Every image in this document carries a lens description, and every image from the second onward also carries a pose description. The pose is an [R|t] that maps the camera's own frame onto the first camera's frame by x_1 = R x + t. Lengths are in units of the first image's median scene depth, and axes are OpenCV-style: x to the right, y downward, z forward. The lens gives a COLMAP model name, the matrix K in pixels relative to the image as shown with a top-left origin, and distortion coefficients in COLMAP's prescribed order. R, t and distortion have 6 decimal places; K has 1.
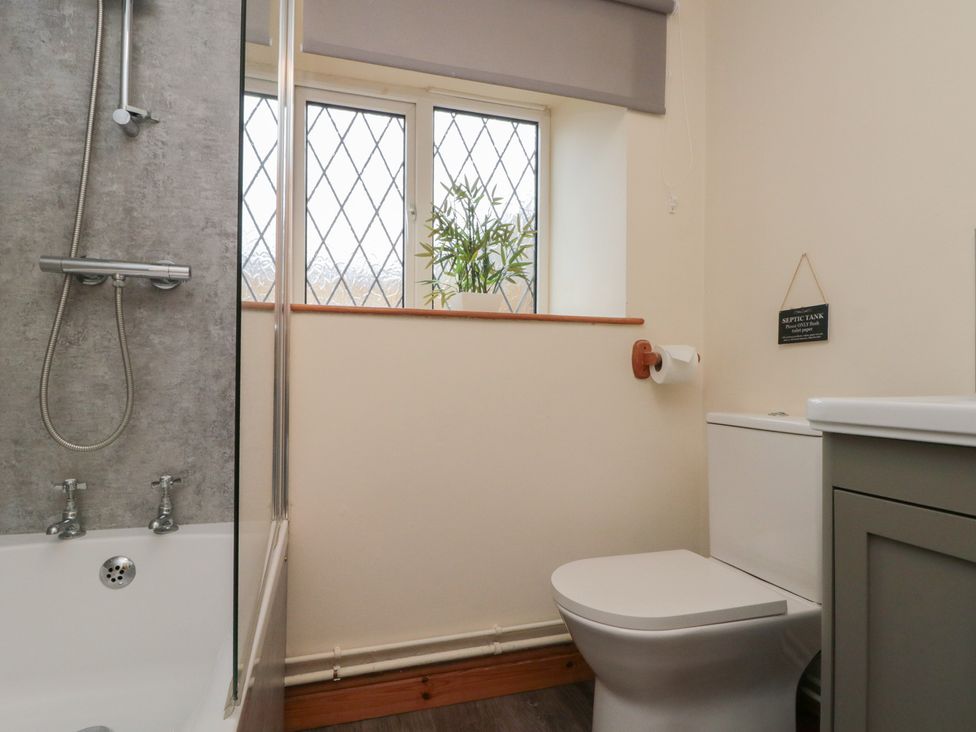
lens RADIAL K [[554.5, 0, 487.1], [0, 554.5, 373.3], [0, 0, 1]] dist [-0.001672, -0.001191]
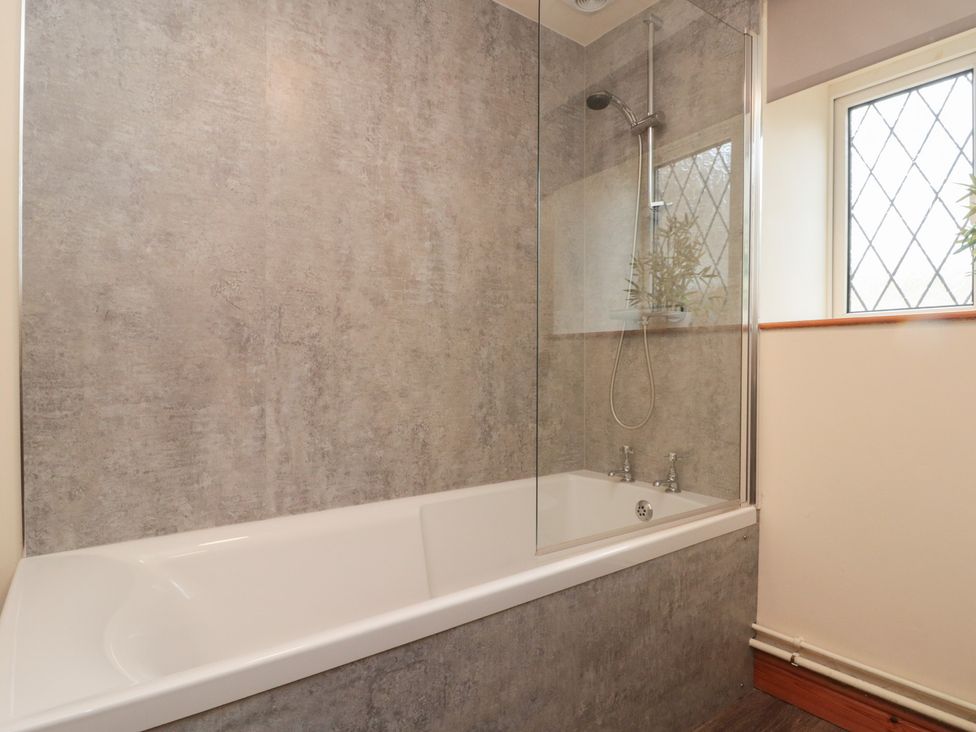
lens RADIAL K [[516.8, 0, 490.9], [0, 516.8, 371.3], [0, 0, 1]] dist [0.001294, -0.012461]
pose [[0.348835, -0.002365, -0.937181, 0.474673], [0.005408, 0.999985, -0.000511, -0.026079], [0.937169, -0.004890, 0.348842, 0.093903]]
